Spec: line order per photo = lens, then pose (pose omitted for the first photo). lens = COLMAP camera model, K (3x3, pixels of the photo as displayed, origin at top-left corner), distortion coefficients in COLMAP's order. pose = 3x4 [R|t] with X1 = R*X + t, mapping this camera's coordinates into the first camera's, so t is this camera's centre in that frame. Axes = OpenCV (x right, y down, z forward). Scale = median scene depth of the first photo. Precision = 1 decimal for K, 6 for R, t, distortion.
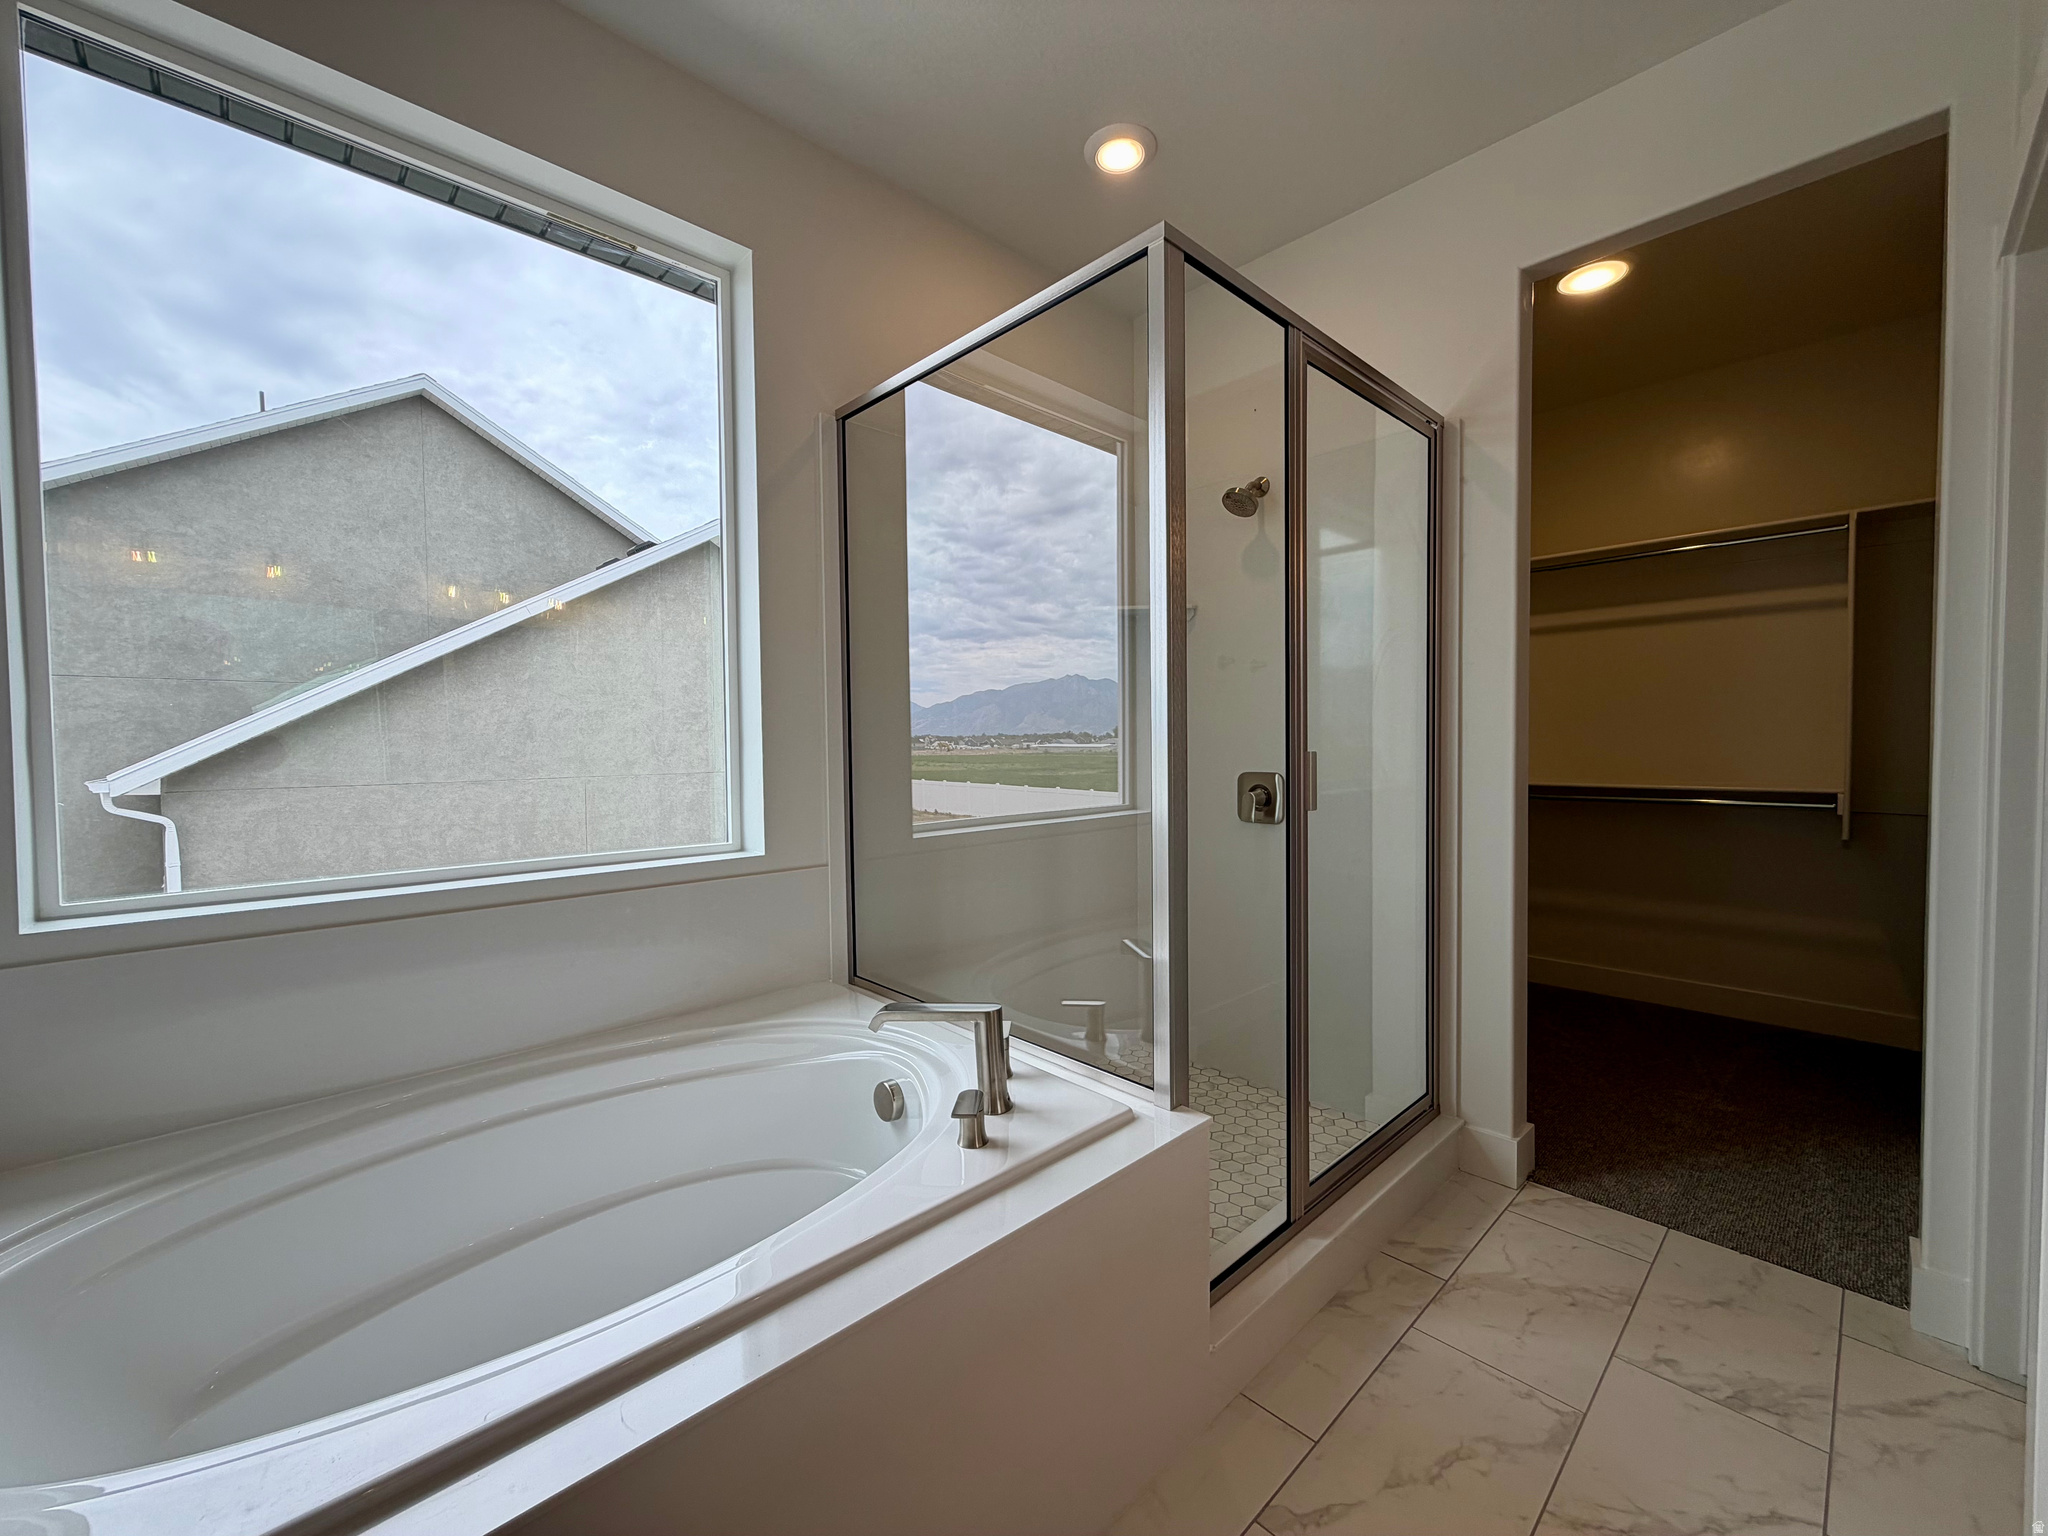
lens RADIAL K [[815.8, 0, 1036.3], [0, 815.8, 764.4], [0, 0, 1]] dist [0.002389, 0.000467]
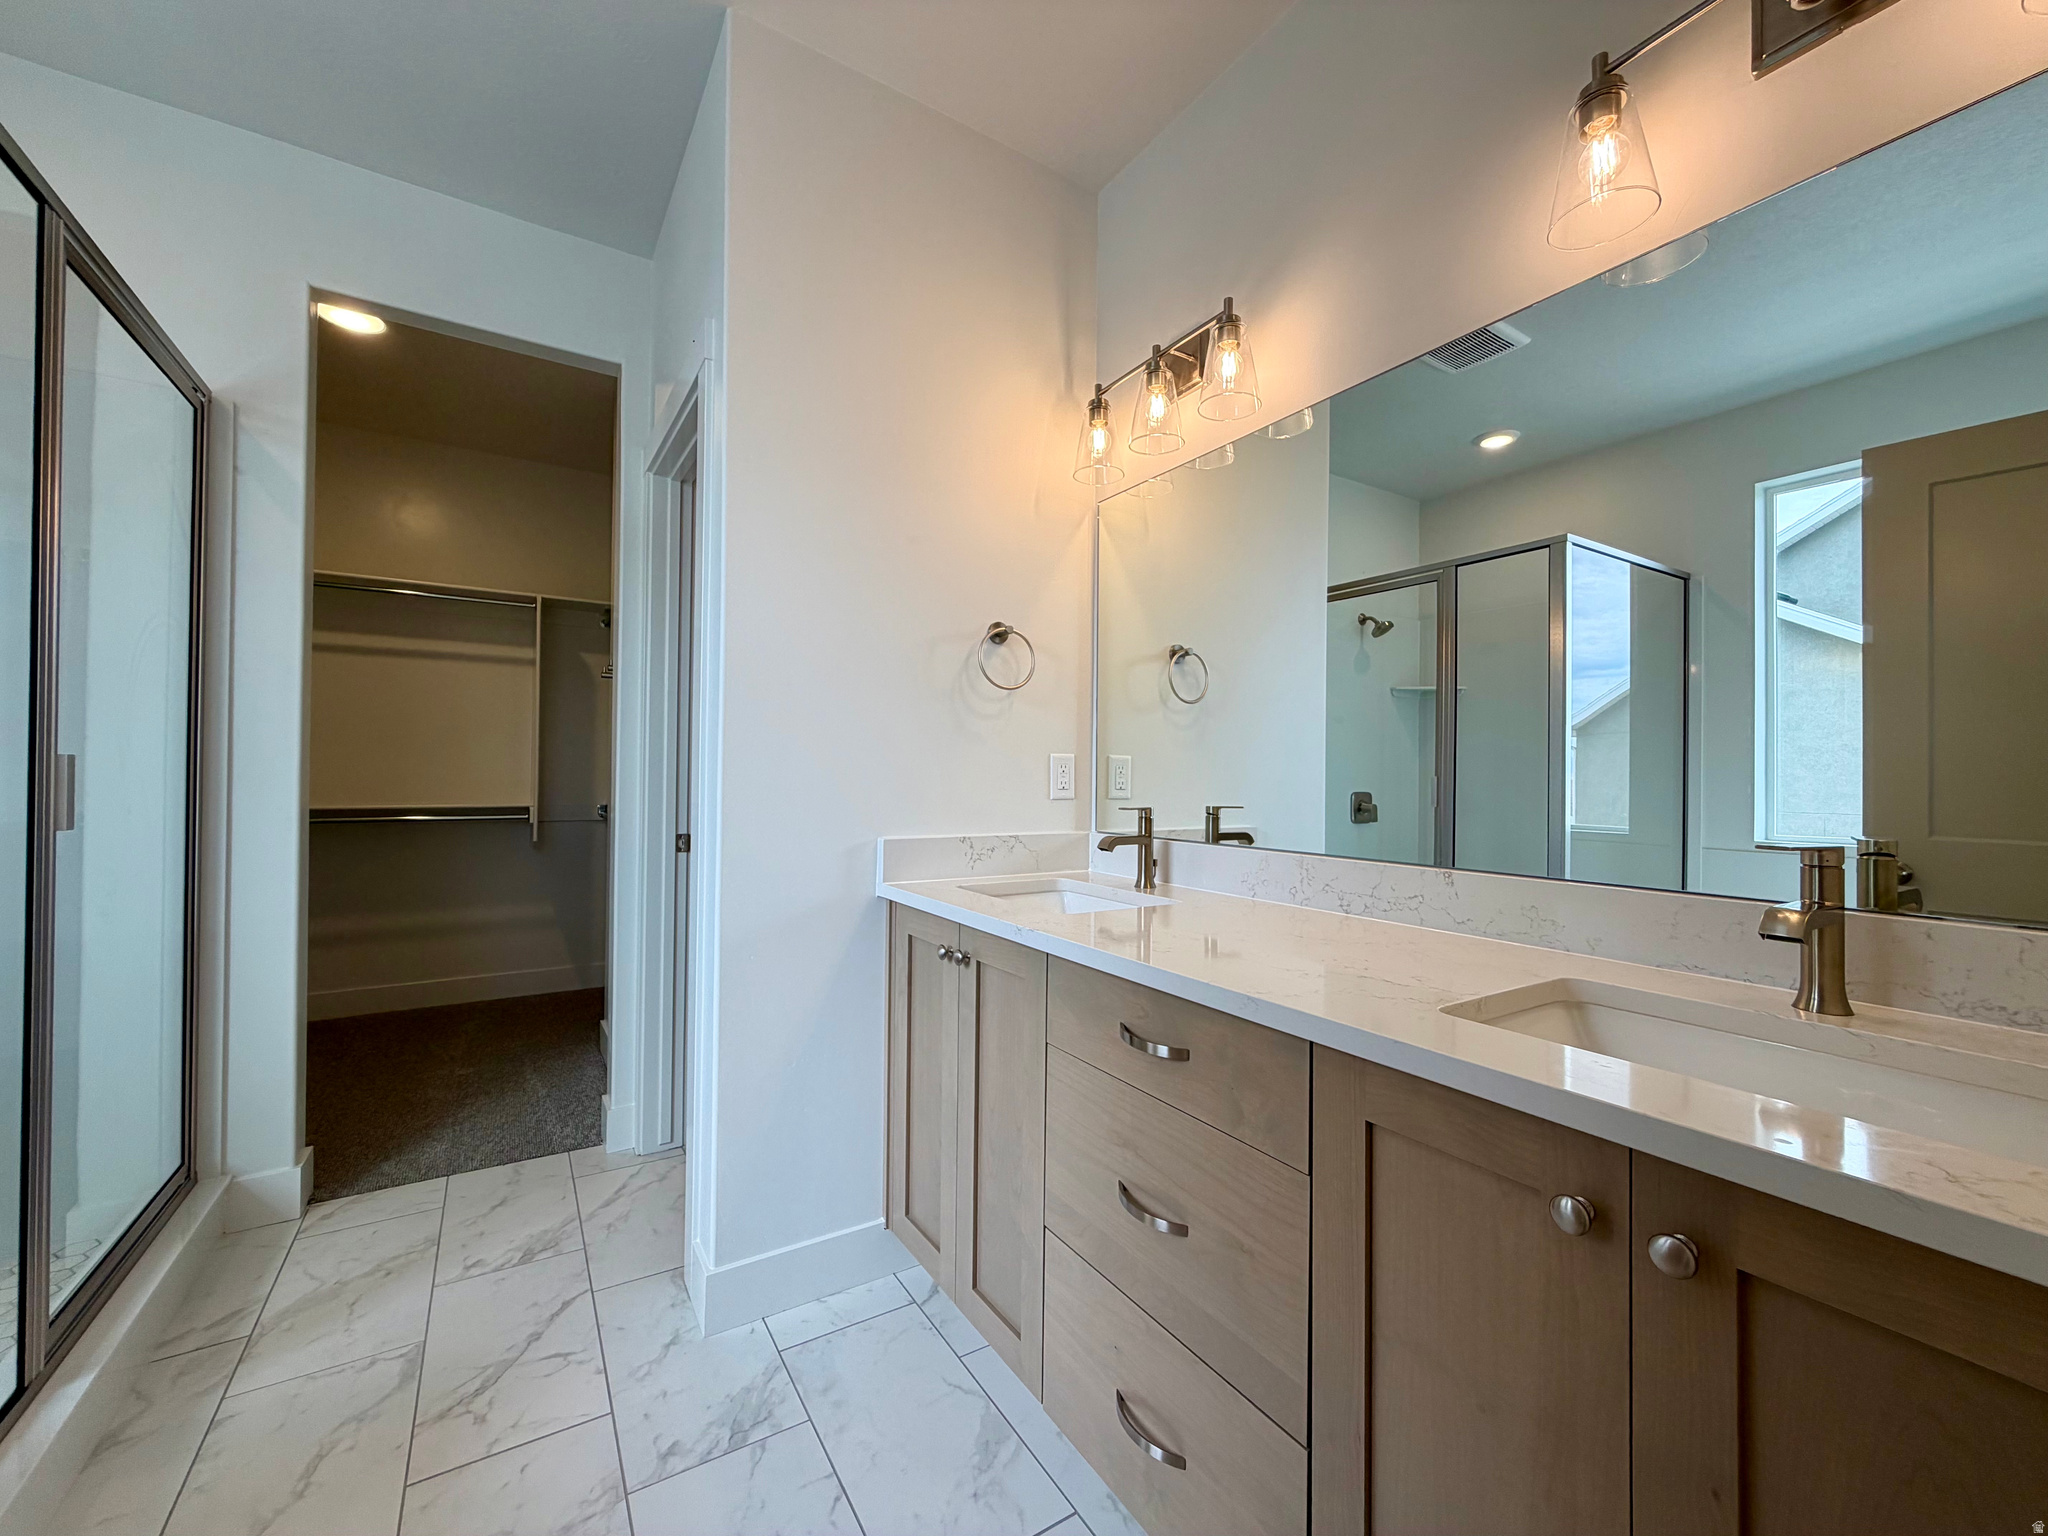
lens RADIAL K [[815.8, 0, 1018.2], [0, 815.8, 769.1], [0, 0, 1]] dist [0.002389, 0.000467]
pose [[0.196949, 0.019122, 0.980227, -0.232621], [0.016798, 0.999597, -0.022875, 0.028373], [-0.980270, 0.020971, 0.196549, -0.040772]]
